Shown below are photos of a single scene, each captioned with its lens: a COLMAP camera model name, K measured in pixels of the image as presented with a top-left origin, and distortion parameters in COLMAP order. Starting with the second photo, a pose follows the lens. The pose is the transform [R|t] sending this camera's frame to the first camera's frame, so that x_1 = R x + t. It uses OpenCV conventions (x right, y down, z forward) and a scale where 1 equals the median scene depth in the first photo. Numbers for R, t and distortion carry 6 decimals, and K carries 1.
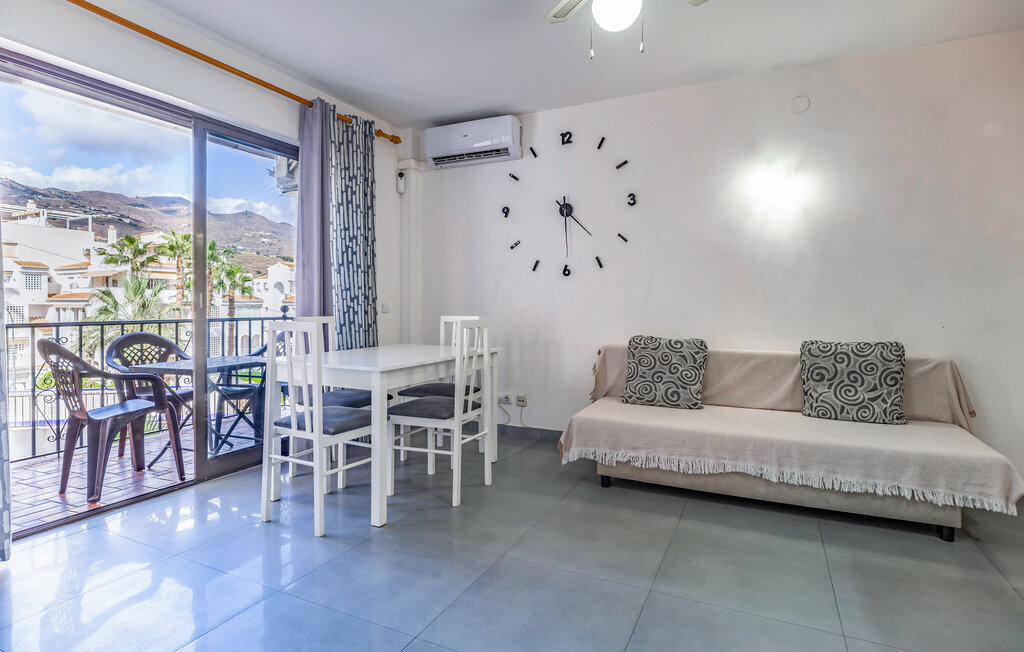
lens RADIAL K [[534.6, 0, 531.6], [0, 534.6, 291.0], [0, 0, 1]] dist [0.001561, -0.001271]
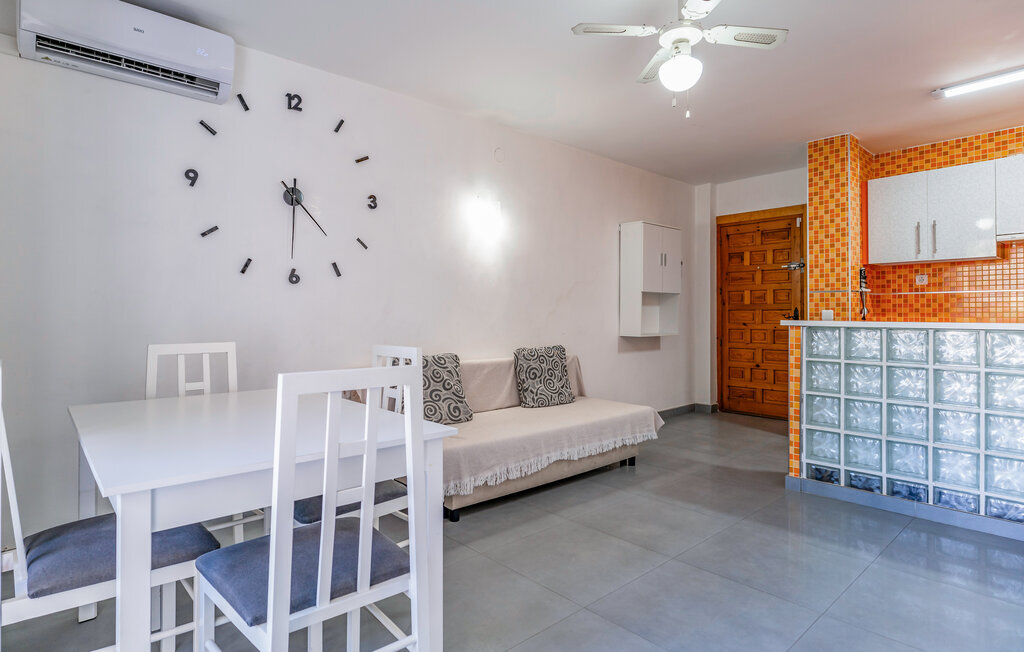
lens RADIAL K [[534.6, 0, 507.4], [0, 534.6, 294.8], [0, 0, 1]] dist [0.001561, -0.001271]
pose [[0.393174, 0.036563, 0.918737, -0.609406], [-0.015425, 0.999331, -0.033169, 0.009886], [-0.919335, -0.001130, 0.393475, 0.509166]]
